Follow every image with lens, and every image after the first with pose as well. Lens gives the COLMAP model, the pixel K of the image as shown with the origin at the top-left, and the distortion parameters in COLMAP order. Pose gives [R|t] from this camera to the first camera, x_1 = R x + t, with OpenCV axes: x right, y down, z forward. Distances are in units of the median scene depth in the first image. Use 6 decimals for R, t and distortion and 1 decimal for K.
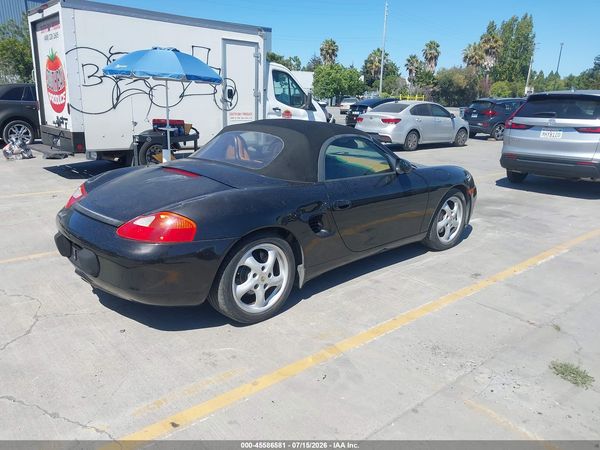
lens RADIAL K [[477.0, 0, 300.0], [0, 477.0, 225.0], [0, 0, 1]] dist [0.051088, -0.099982]
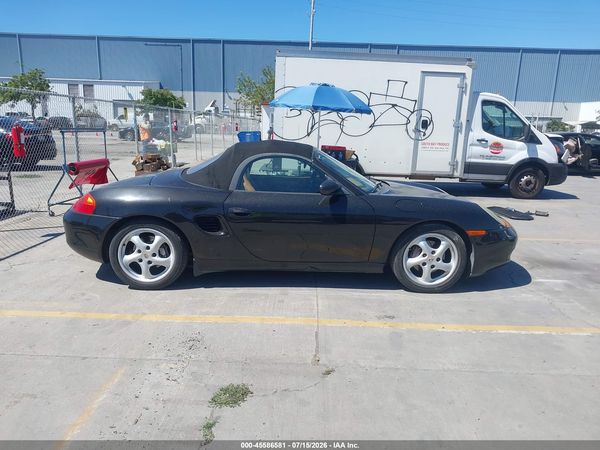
lens RADIAL K [[477.0, 0, 300.0], [0, 477.0, 225.0], [0, 0, 1]] dist [0.051088, -0.099982]
pose [[0.751740, 0.138166, -0.644823, 0.399657], [-0.182987, 0.983112, -0.002677, -0.015829], [0.633564, 0.120007, 0.764327, 0.098880]]
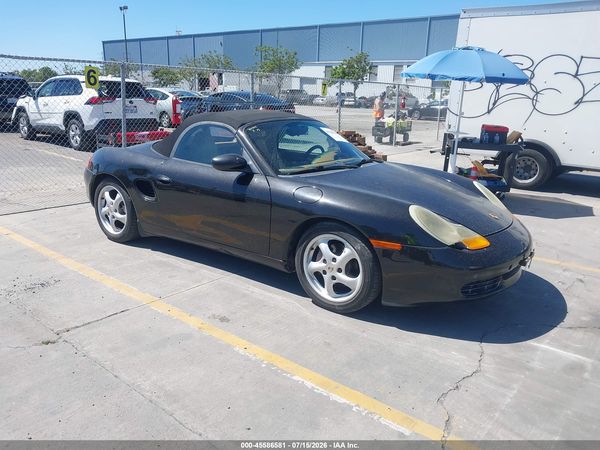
lens RADIAL K [[482.5, 0, 301.1], [0, 482.5, 221.8], [0, 0, 1]] dist [0.009516, -0.006940]
pose [[0.180100, 0.237550, -0.954533, 0.541922], [-0.277801, 0.943181, 0.182310, -0.106723], [0.943605, 0.232336, 0.235859, 0.454378]]
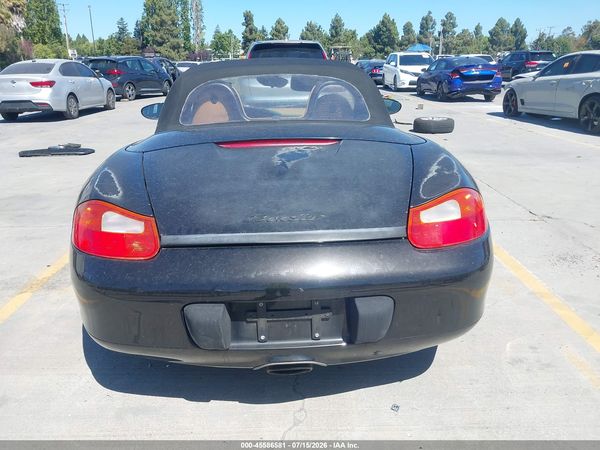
lens RADIAL K [[467.9, 0, 300.0], [0, 467.9, 225.0], [0, 0, 1]] dist [0.007977, 0.008937]
pose [[0.639236, -0.275177, 0.718091, -0.296742], [0.220557, 0.960160, 0.171602, -0.046371], [-0.736703, 0.048686, 0.674461, 0.250503]]
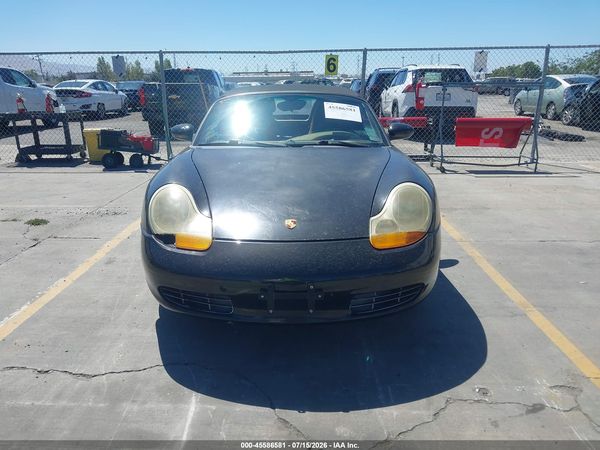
lens RADIAL K [[481.0, 0, 297.9], [0, 481.0, 226.6], [0, 0, 1]] dist [0.000523, -0.005413]
pose [[-0.683204, 0.195090, -0.703684, 0.374665], [-0.193385, 0.880906, 0.431980, -0.203014], [0.704155, 0.431213, -0.564111, 0.864717]]
